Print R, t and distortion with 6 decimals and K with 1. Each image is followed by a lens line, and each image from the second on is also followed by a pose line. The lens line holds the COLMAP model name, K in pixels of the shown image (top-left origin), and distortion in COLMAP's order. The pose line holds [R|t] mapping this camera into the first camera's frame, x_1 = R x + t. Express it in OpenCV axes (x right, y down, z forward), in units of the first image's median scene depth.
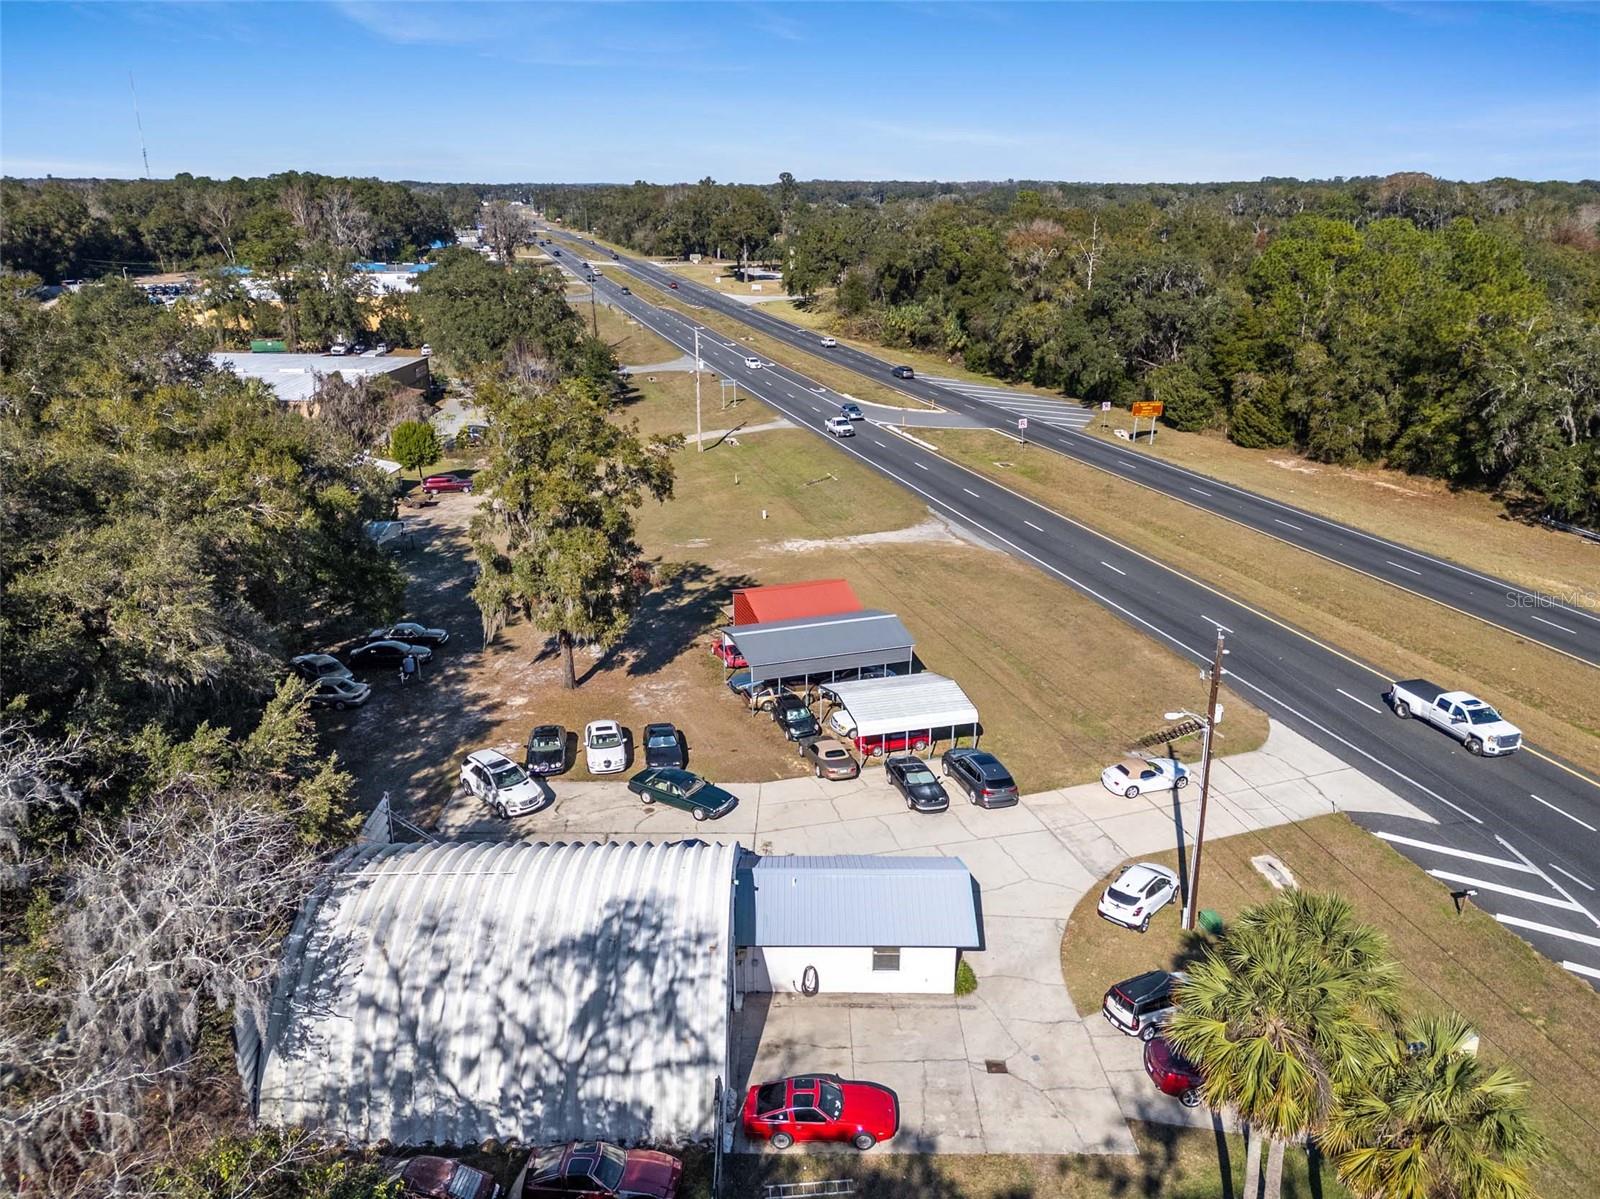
lens RADIAL K [[1168.8, 0, 799.7], [0, 1168.8, 621.8], [0, 0, 1]] dist [0.079703, -0.093213]
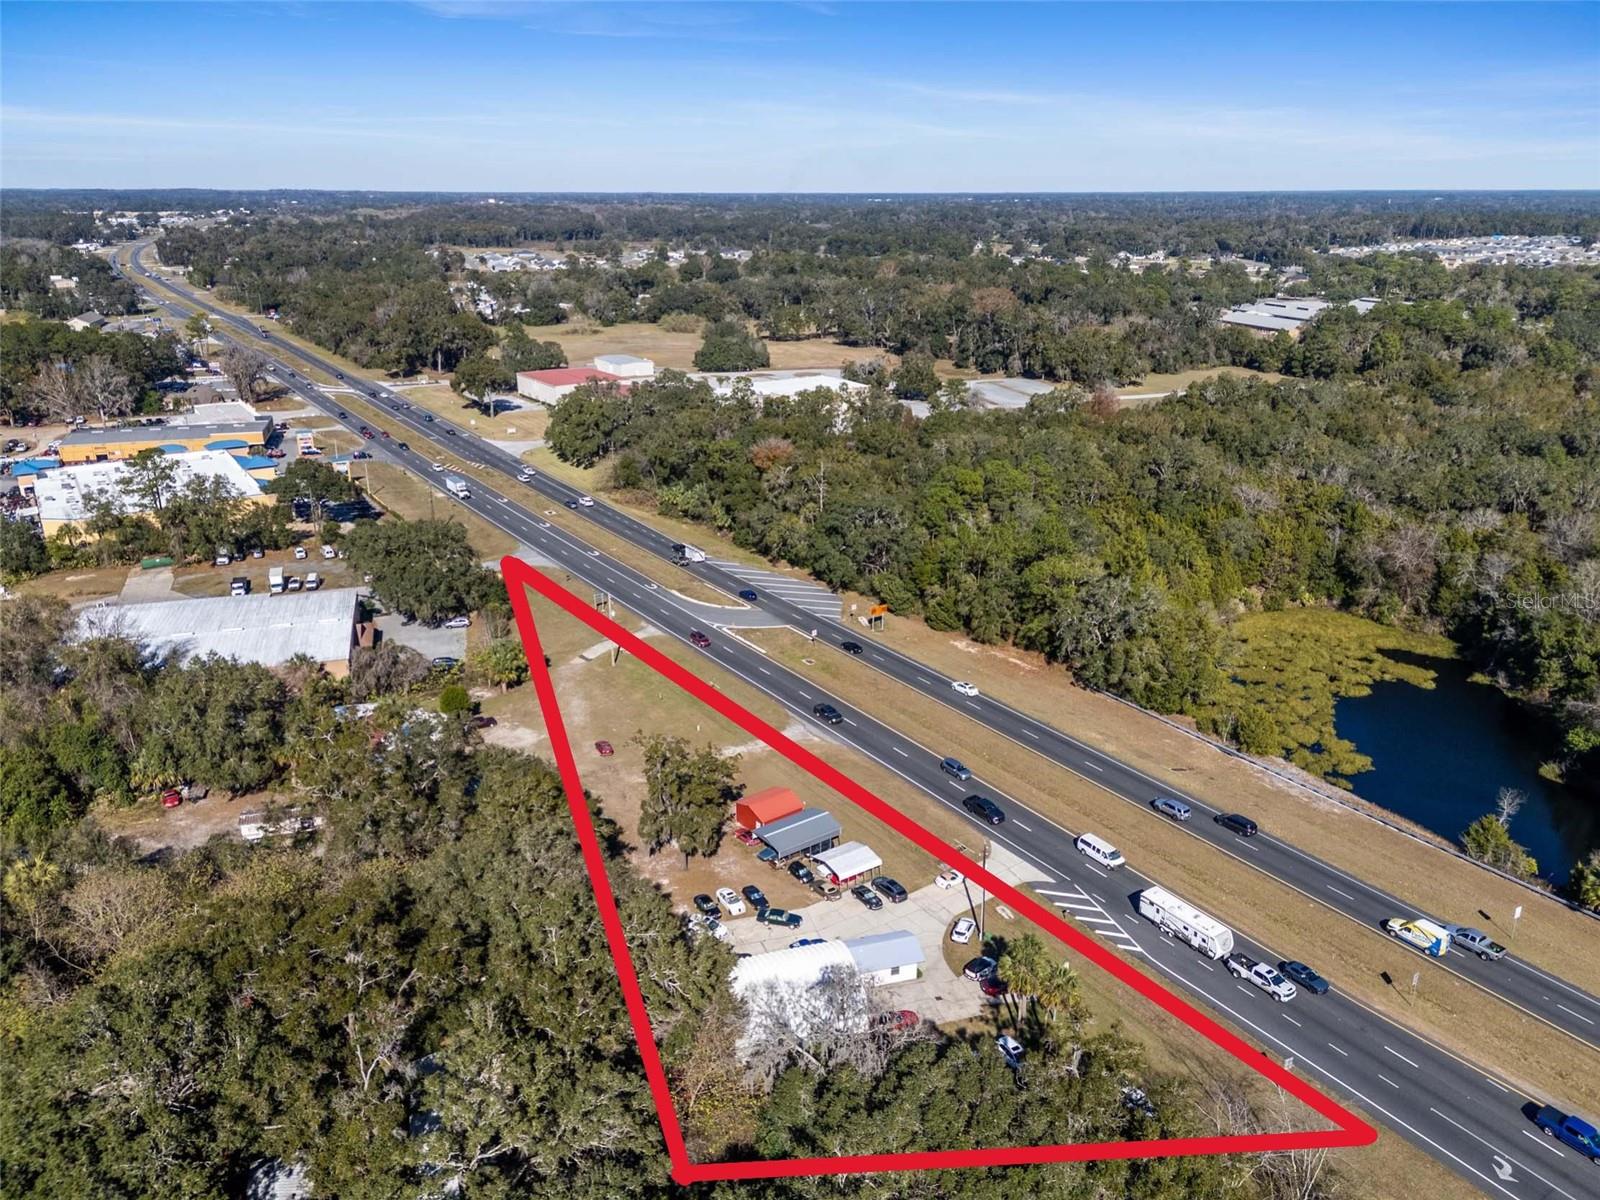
lens RADIAL K [[1168.8, 0, 799.7], [0, 1168.8, 622.3], [0, 0, 1]] dist [0.079703, -0.093213]
pose [[0.954783, -0.103803, 0.278595, -0.602093], [0.103141, 0.994520, 0.017073, -0.447980], [-0.278840, 0.012434, 0.960257, -1.212107]]
